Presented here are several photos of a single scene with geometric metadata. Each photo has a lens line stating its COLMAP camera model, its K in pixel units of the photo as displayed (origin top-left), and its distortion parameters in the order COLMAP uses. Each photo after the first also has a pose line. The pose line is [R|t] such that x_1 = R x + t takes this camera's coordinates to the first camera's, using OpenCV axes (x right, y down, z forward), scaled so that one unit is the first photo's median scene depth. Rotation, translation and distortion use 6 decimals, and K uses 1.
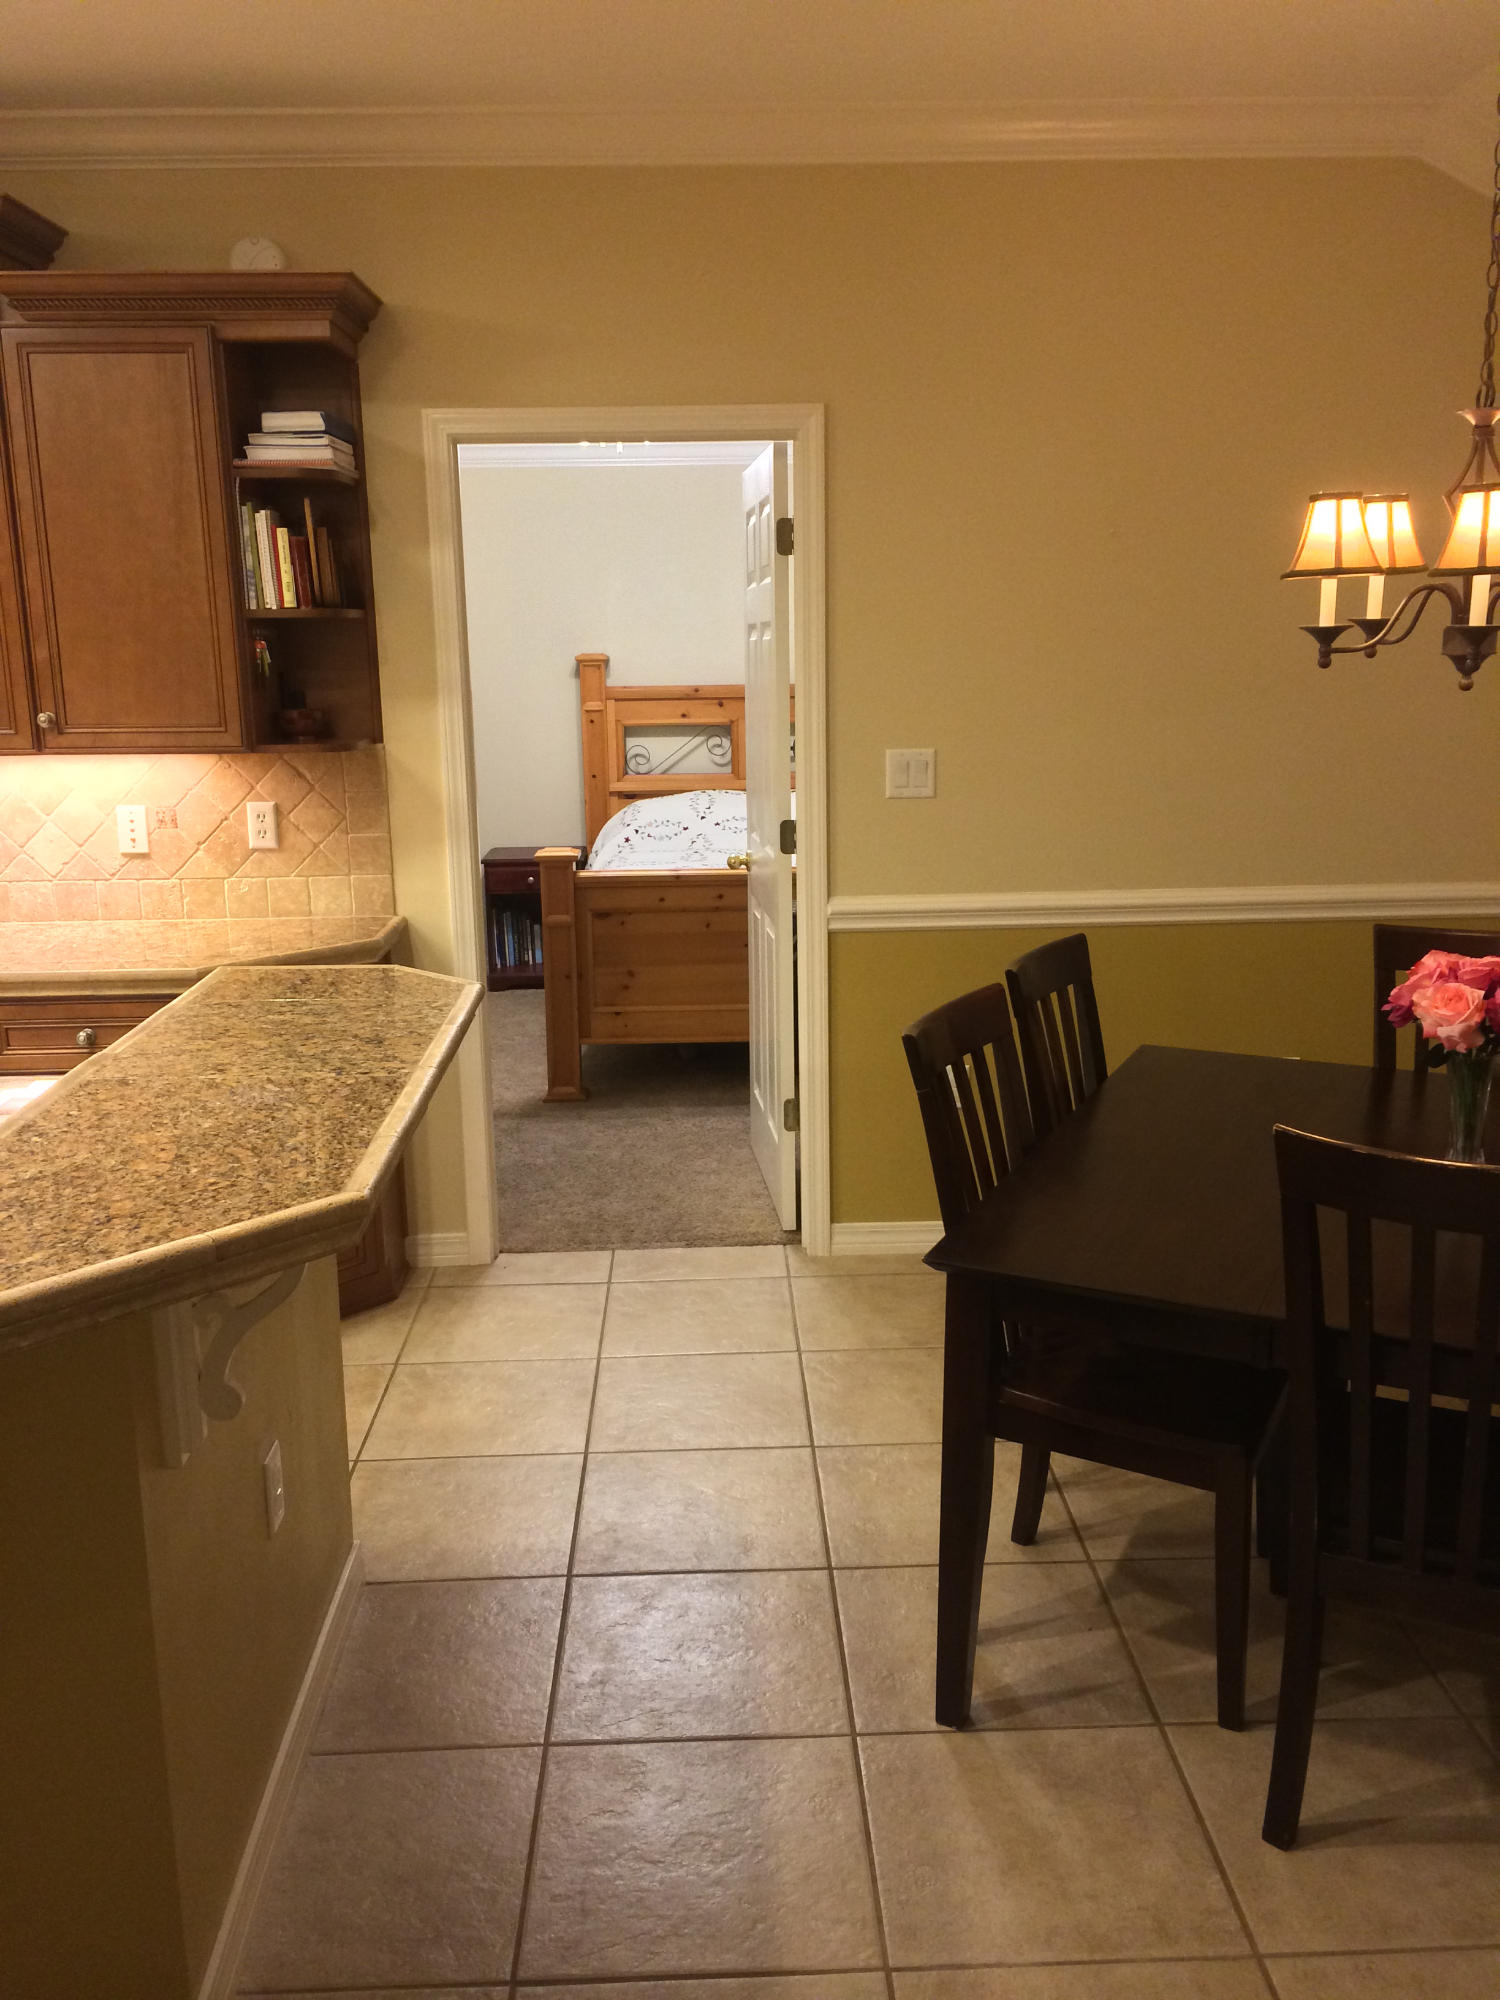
lens RADIAL K [[1710.5, 0, 745.8], [0, 1710.5, 1008.4], [0, 0, 1]] dist [0.082167, -0.099070]
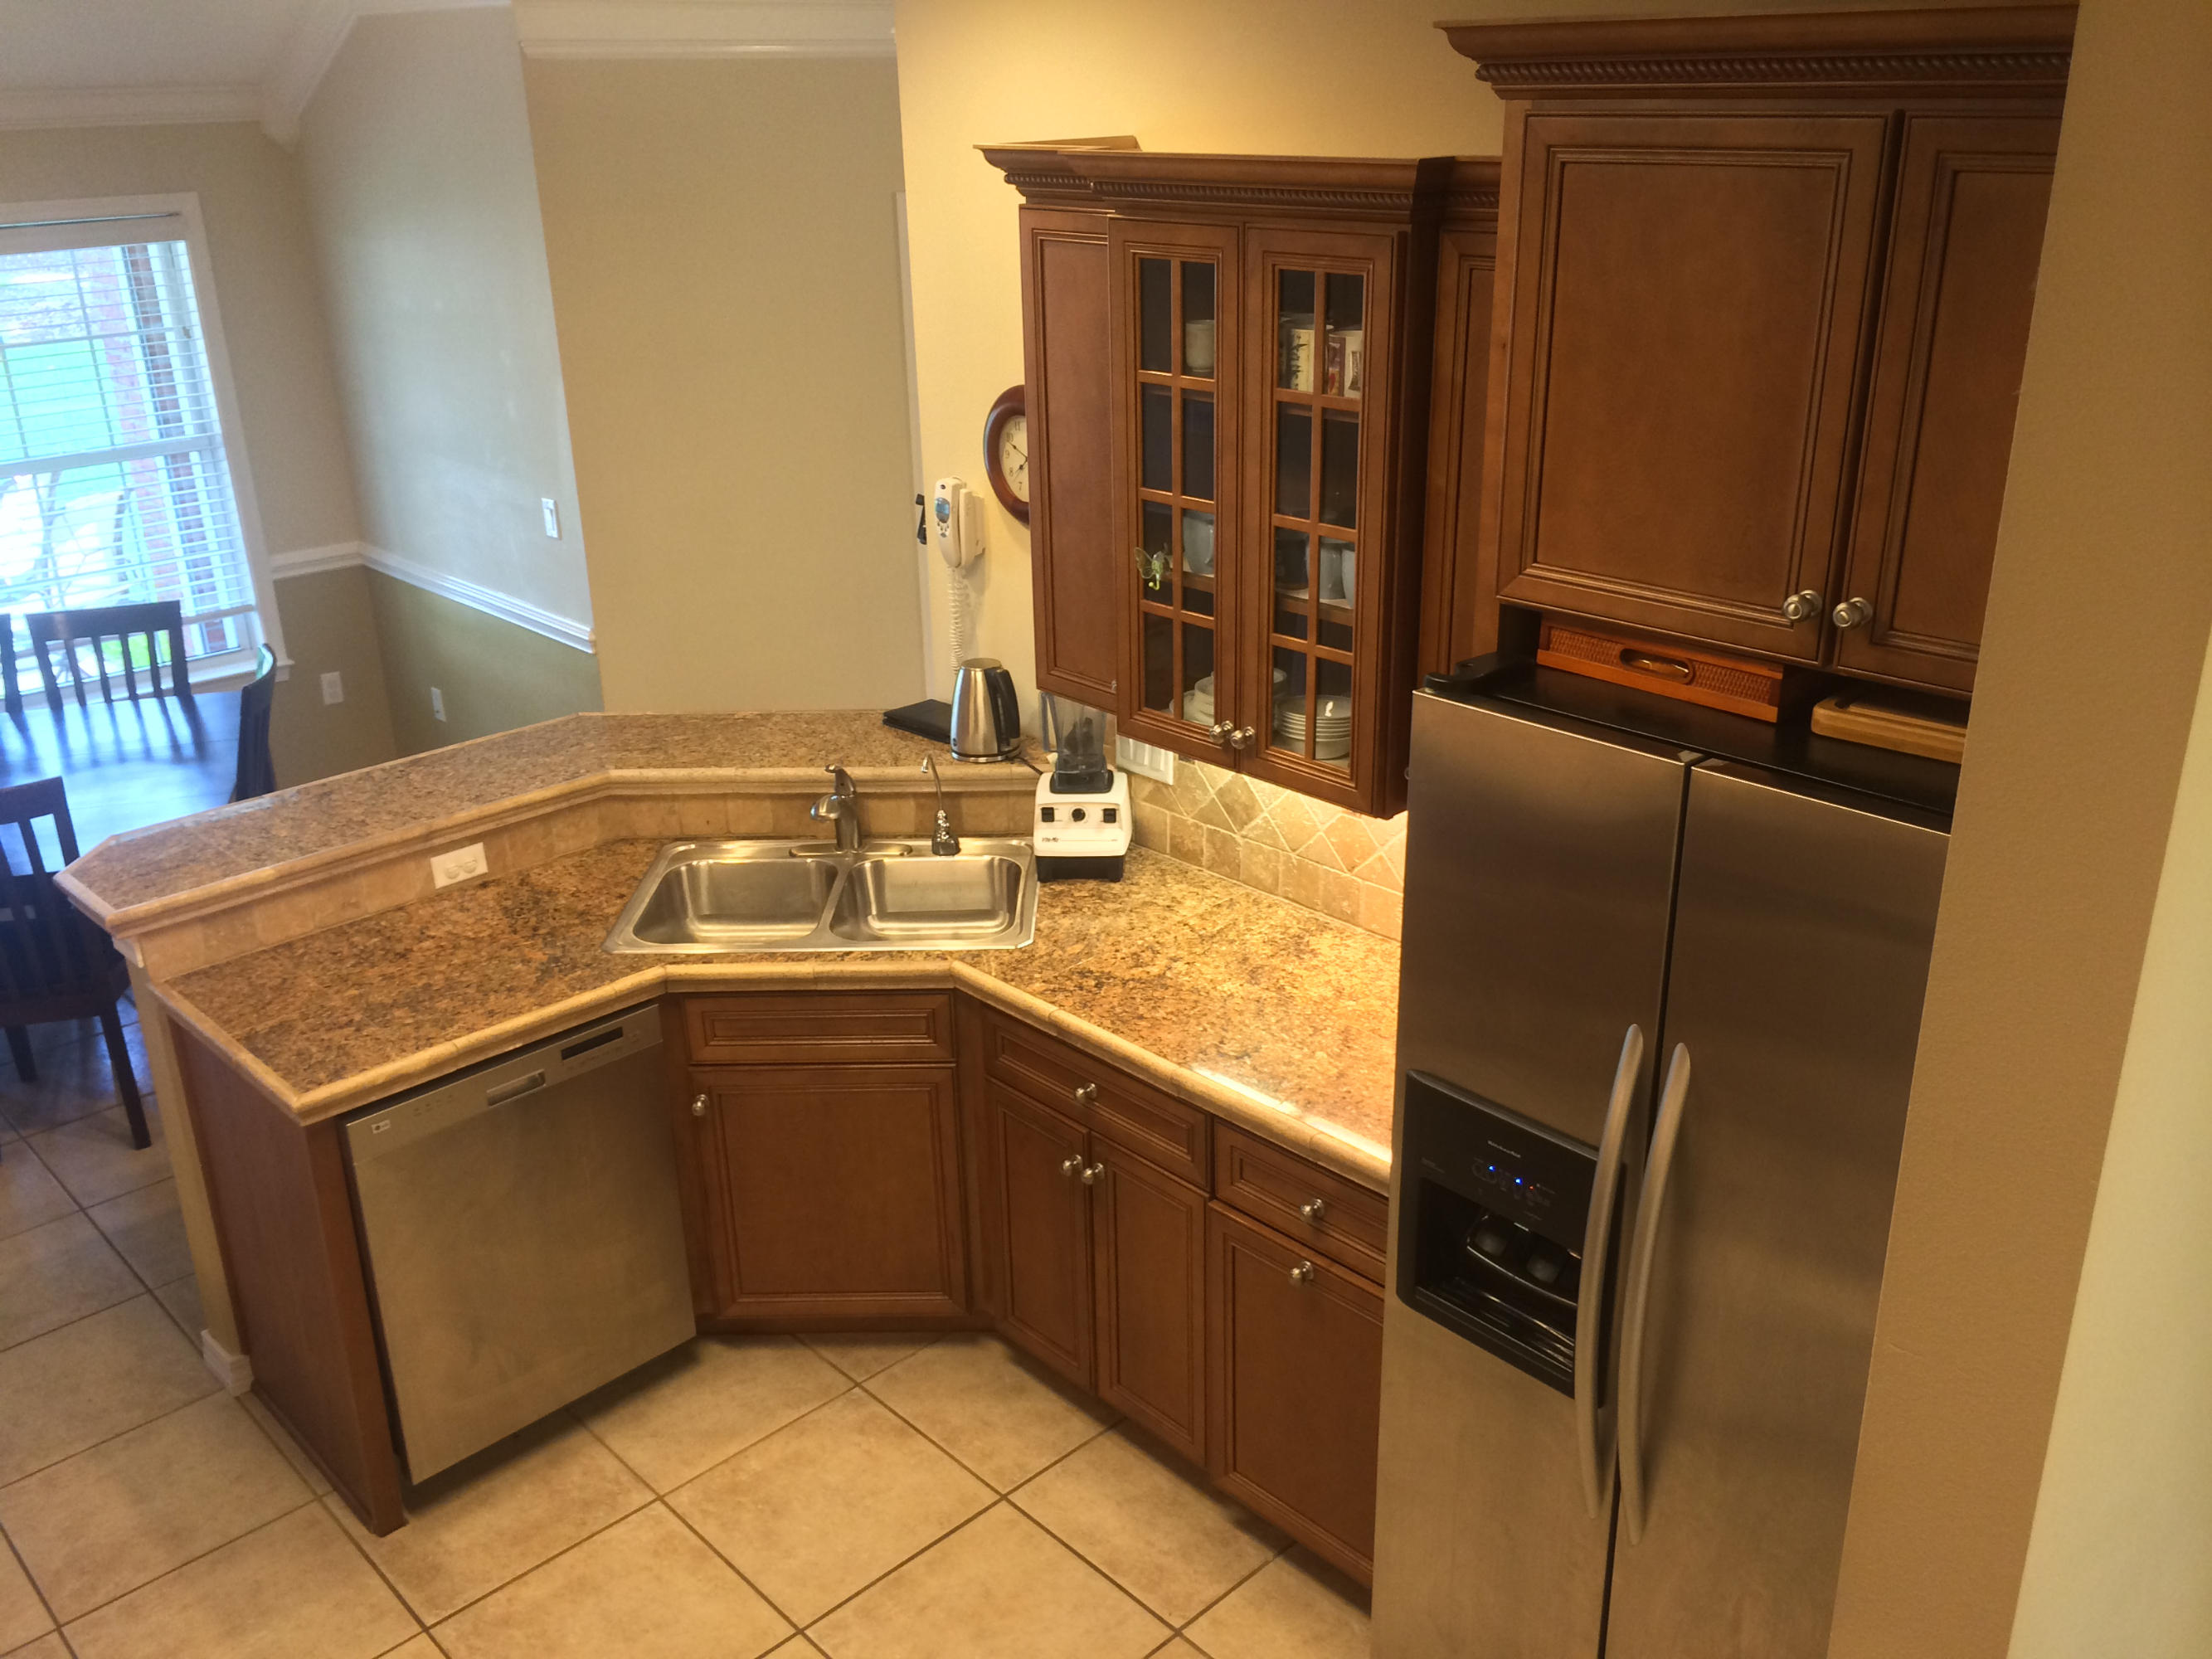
lens RADIAL K [[1891.9, 0, 1106.0], [0, 1891.9, 829.5], [0, 0, 1]] dist [0.082167, -0.099070]
pose [[-0.669835, -0.250218, 0.699080, -1.190258], [0.188102, 0.853612, 0.485761, -0.414002], [-0.718289, 0.456878, -0.524713, 0.874006]]
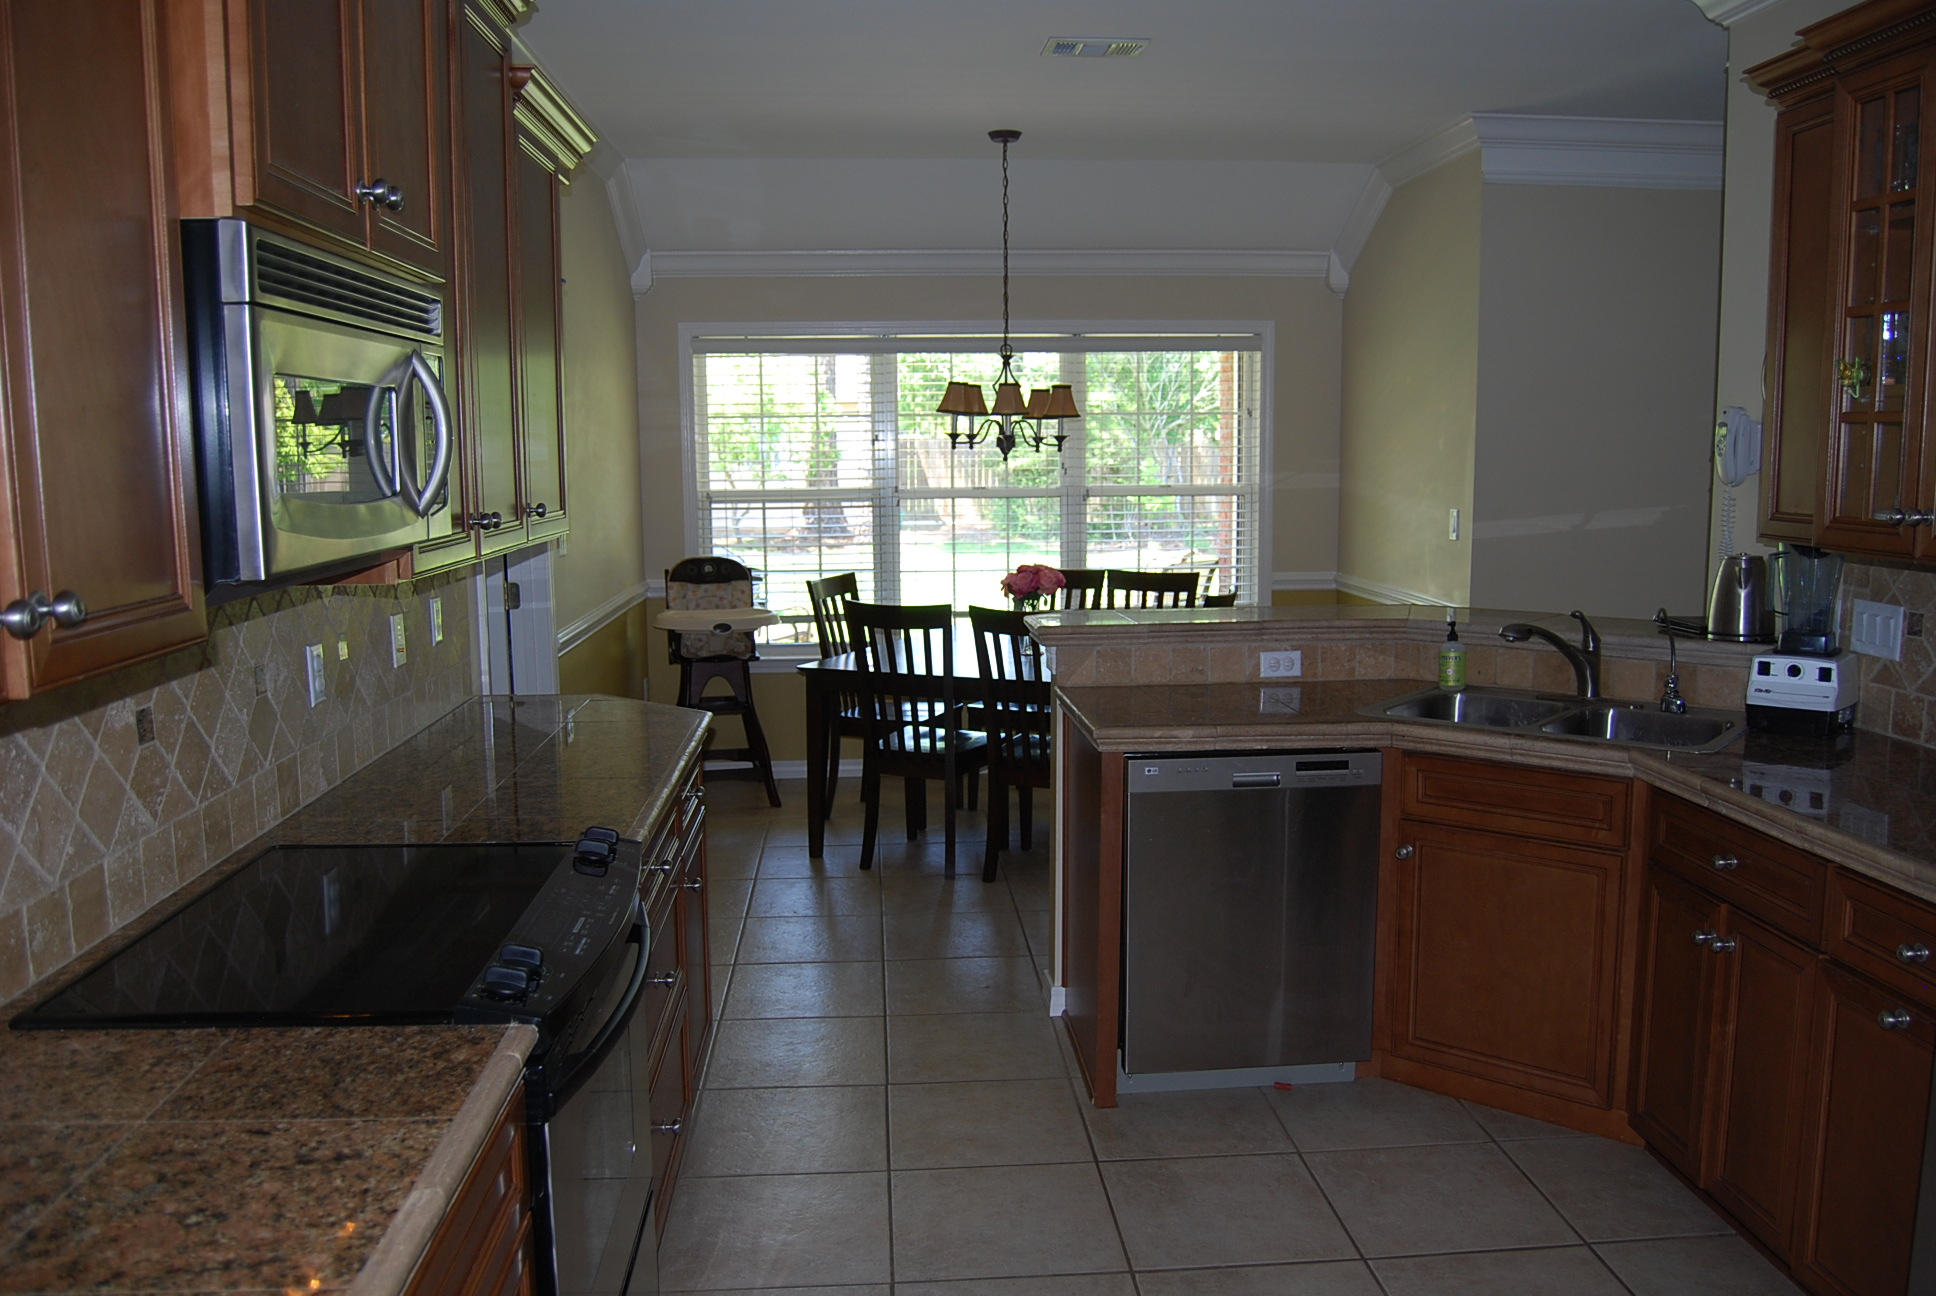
lens RADIAL K [[1514.7, 0, 968.7], [0, 1514.7, 653.8], [0, 0, 1]] dist [-0.090991, 0.042243]
pose [[-0.044902, -0.118891, 0.991891, -1.296642], [0.222125, 0.966850, 0.125945, -0.146368], [-0.973984, 0.225979, -0.017005, 0.823928]]
